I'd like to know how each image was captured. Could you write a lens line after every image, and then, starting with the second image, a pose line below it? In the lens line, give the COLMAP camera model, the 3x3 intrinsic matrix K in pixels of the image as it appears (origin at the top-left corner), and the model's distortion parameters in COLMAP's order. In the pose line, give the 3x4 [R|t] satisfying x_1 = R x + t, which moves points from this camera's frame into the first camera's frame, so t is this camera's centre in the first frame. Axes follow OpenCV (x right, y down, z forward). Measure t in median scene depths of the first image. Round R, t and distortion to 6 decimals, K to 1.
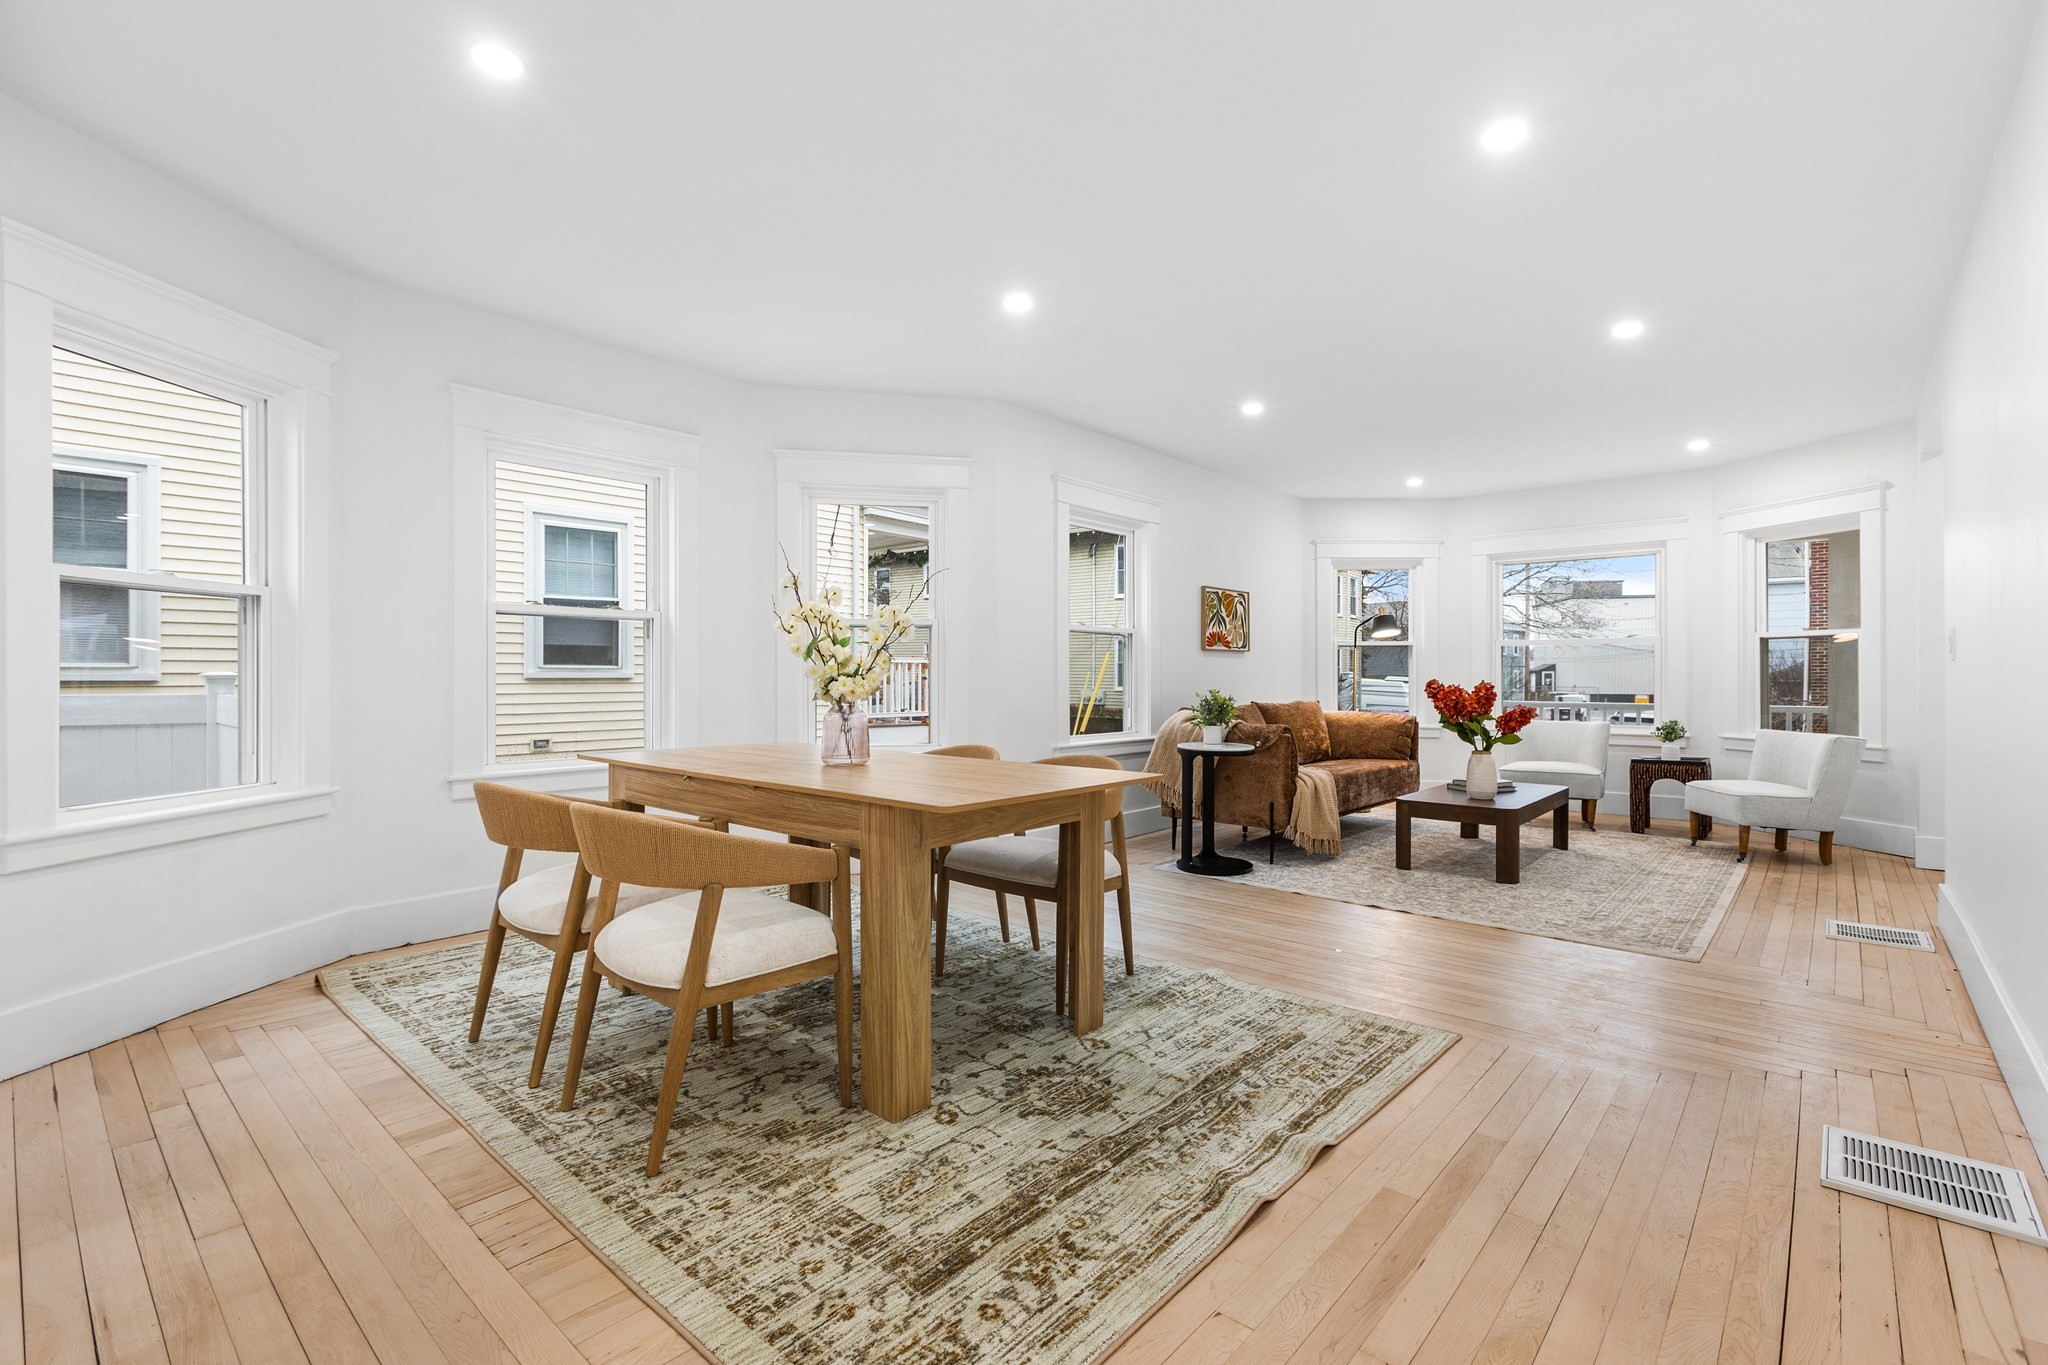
lens RADIAL K [[927.1, 0, 1018.8], [0, 927.1, 675.5], [0, 0, 1]] dist [-0.000298, -0.000502]
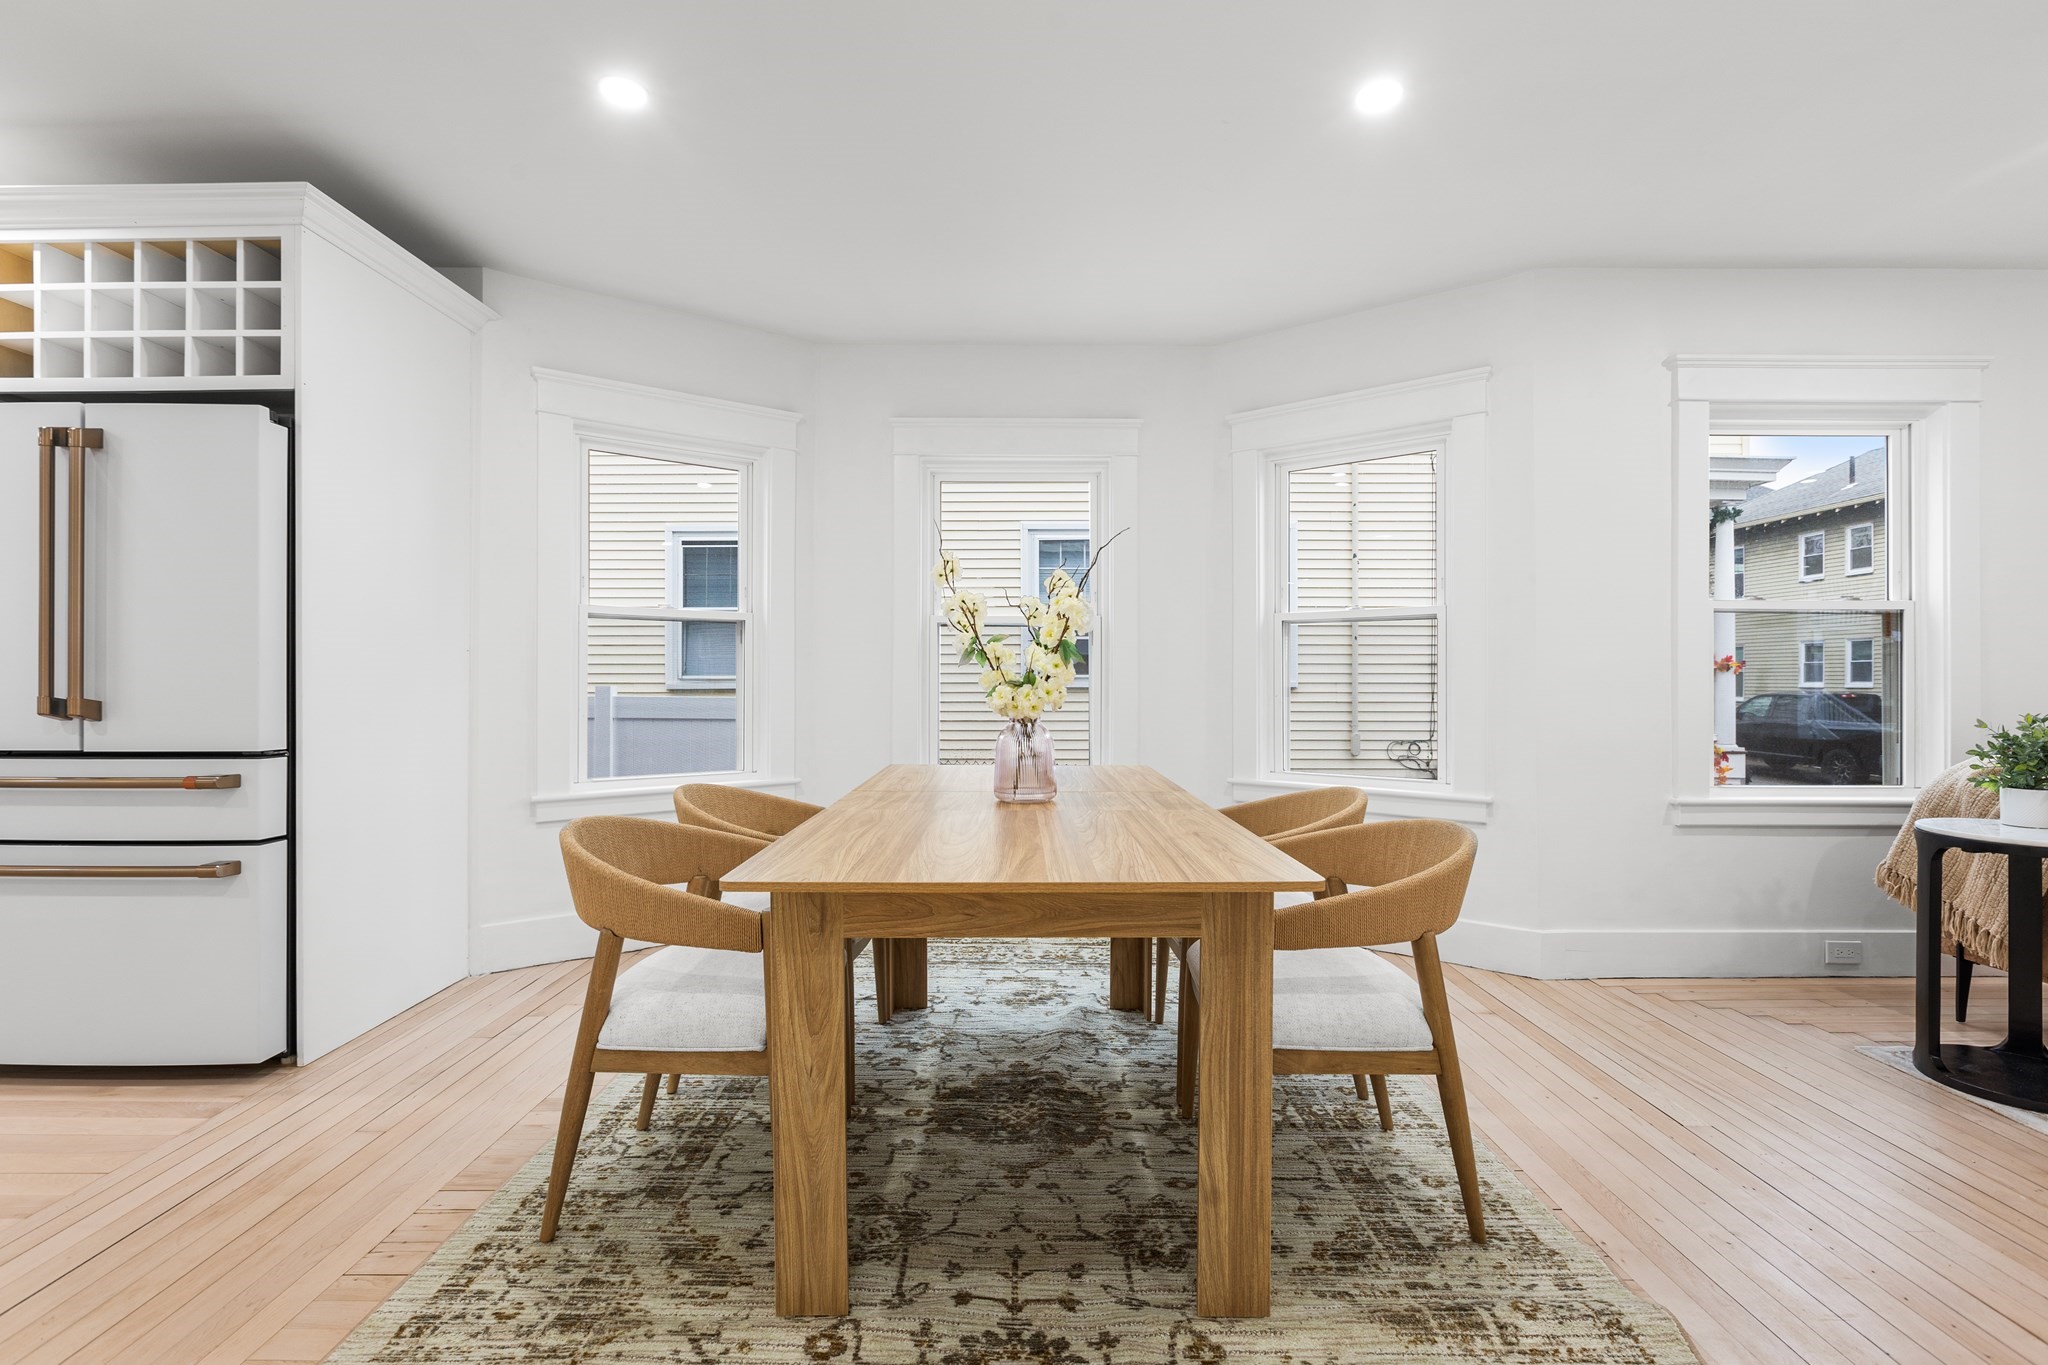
lens RADIAL K [[919.1, 0, 1021.7], [0, 919.1, 681.8], [0, 0, 1]] dist [0.001583, -0.000761]
pose [[0.662363, -0.002060, -0.749180, 0.214651], [-0.000269, 0.999996, -0.002988, 0.000008], [0.749183, 0.002180, 0.662359, 0.278870]]
